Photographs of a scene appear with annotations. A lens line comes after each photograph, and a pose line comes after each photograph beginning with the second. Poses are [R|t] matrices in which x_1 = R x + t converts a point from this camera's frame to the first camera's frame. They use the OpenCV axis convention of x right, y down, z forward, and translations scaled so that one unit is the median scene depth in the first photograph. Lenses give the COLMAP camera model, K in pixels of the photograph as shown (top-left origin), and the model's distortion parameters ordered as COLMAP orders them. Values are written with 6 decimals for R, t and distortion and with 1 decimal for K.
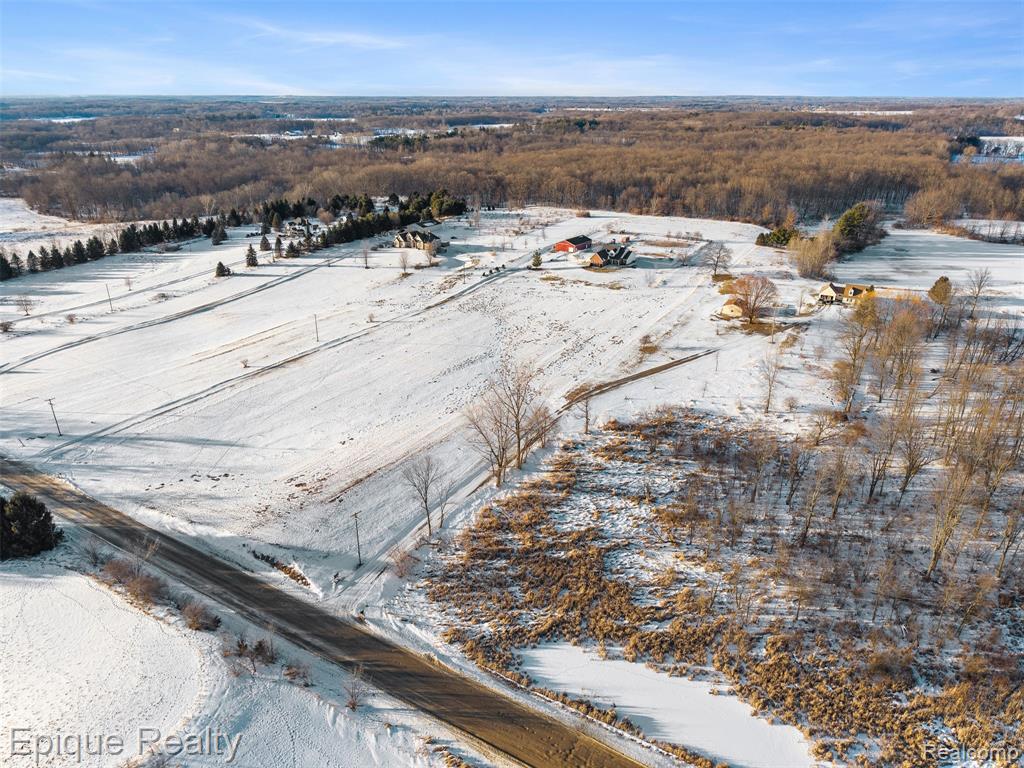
lens RADIAL K [[703.1, 0, 511.8], [0, 703.1, 387.2], [0, 0, 1]] dist [0.030024, -0.035442]
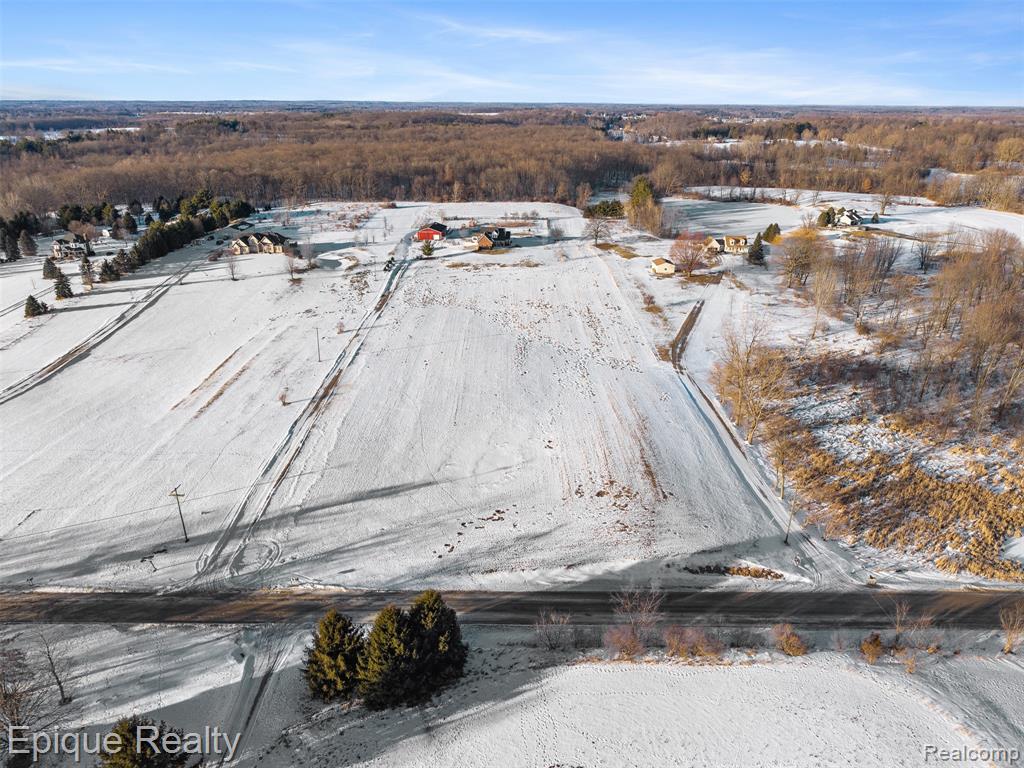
lens RADIAL K [[703.1, 0, 512.3], [0, 703.1, 379.0], [0, 0, 1]] dist [0.030024, -0.035442]
pose [[0.849258, -0.191508, 0.492022, -0.536714], [0.200287, 0.979098, 0.035385, -0.032958], [-0.488515, 0.068494, 0.869863, 0.213252]]
